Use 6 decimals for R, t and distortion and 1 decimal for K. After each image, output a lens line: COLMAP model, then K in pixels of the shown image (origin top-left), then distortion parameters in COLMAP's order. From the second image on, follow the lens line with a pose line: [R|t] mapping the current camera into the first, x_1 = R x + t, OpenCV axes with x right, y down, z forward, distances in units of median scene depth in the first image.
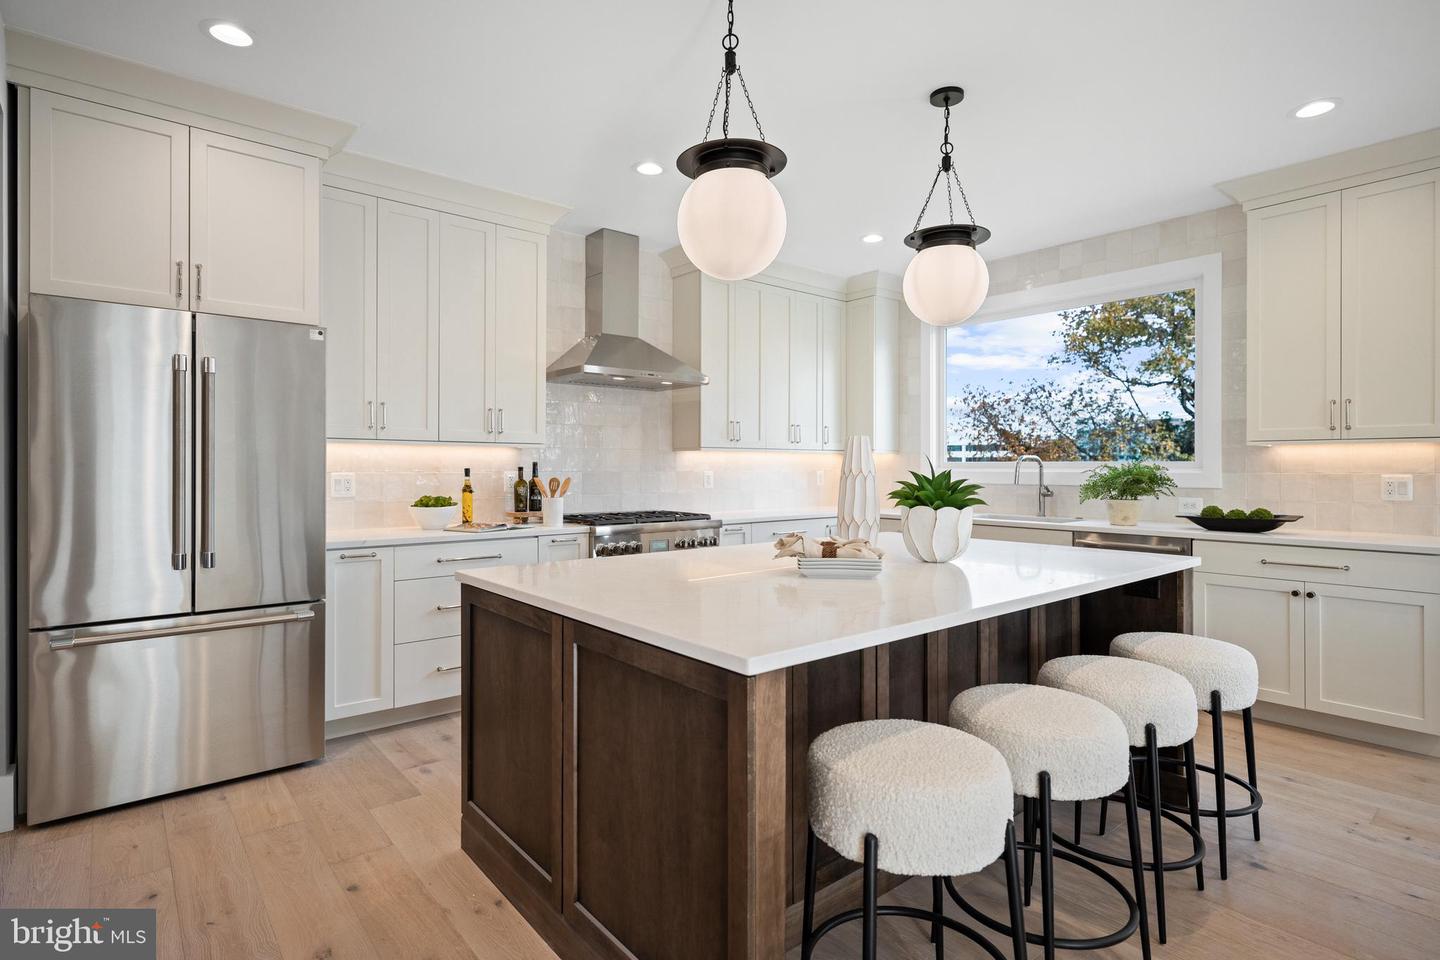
lens RADIAL K [[728.6, 0, 720.5], [0, 728.6, 472.3], [0, 0, 1]] dist [0.001032, -0.000501]
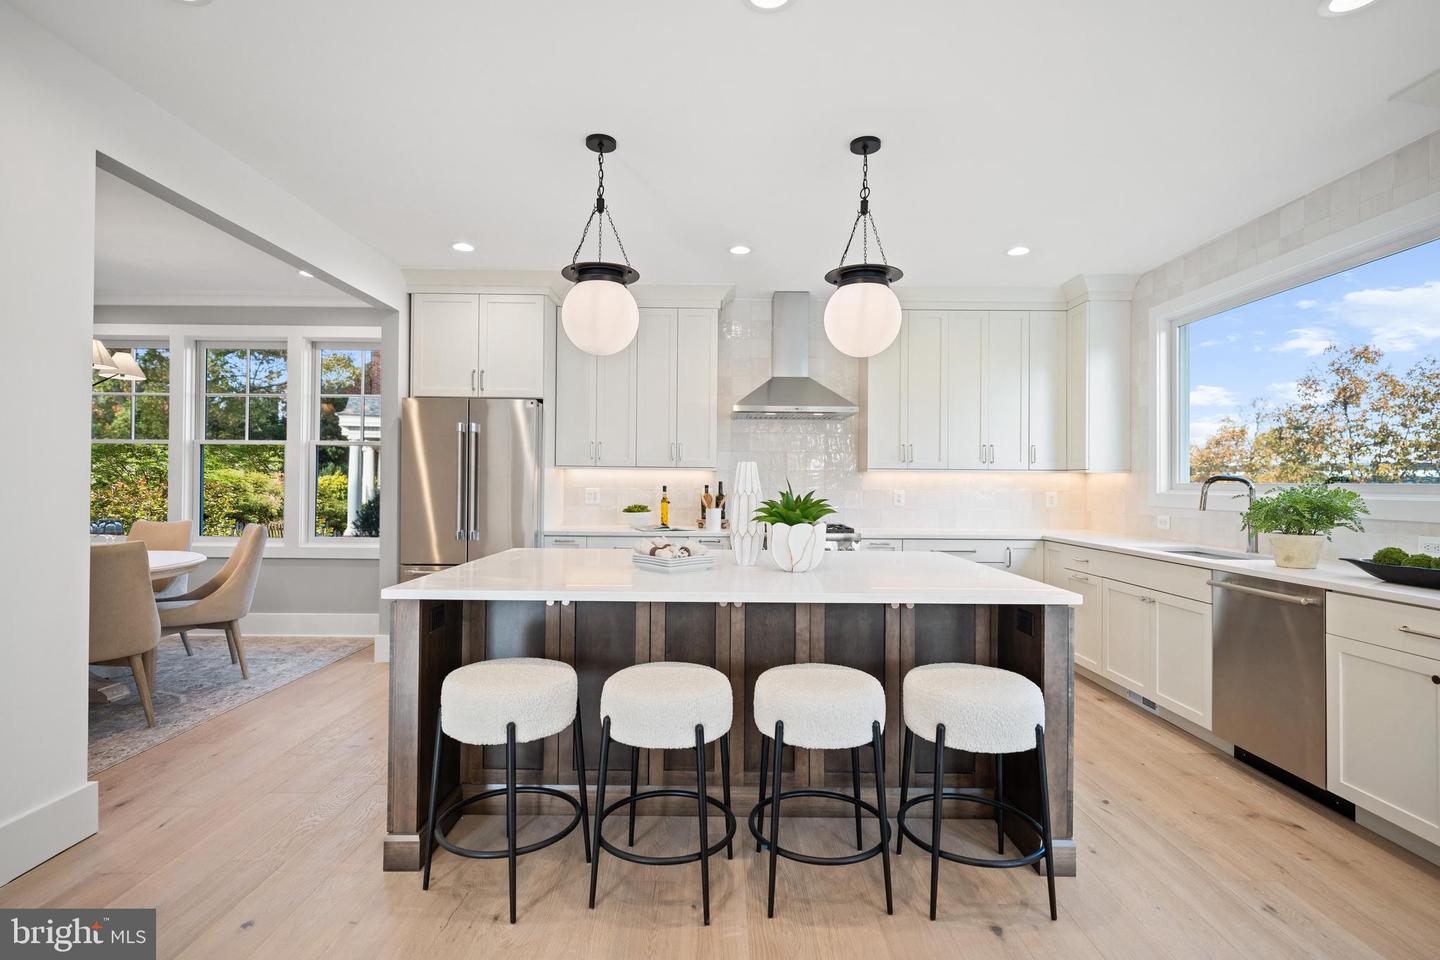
lens RADIAL K [[680.8, 0, 720.0], [0, 680.8, 480.0], [0, 0, 1]] dist [0.001292, 0.000034]
pose [[0.769510, 0.003119, -0.638627, 0.566850], [-0.012122, 0.999879, -0.009723, -0.005314], [0.638520, 0.015223, 0.769455, 0.066543]]
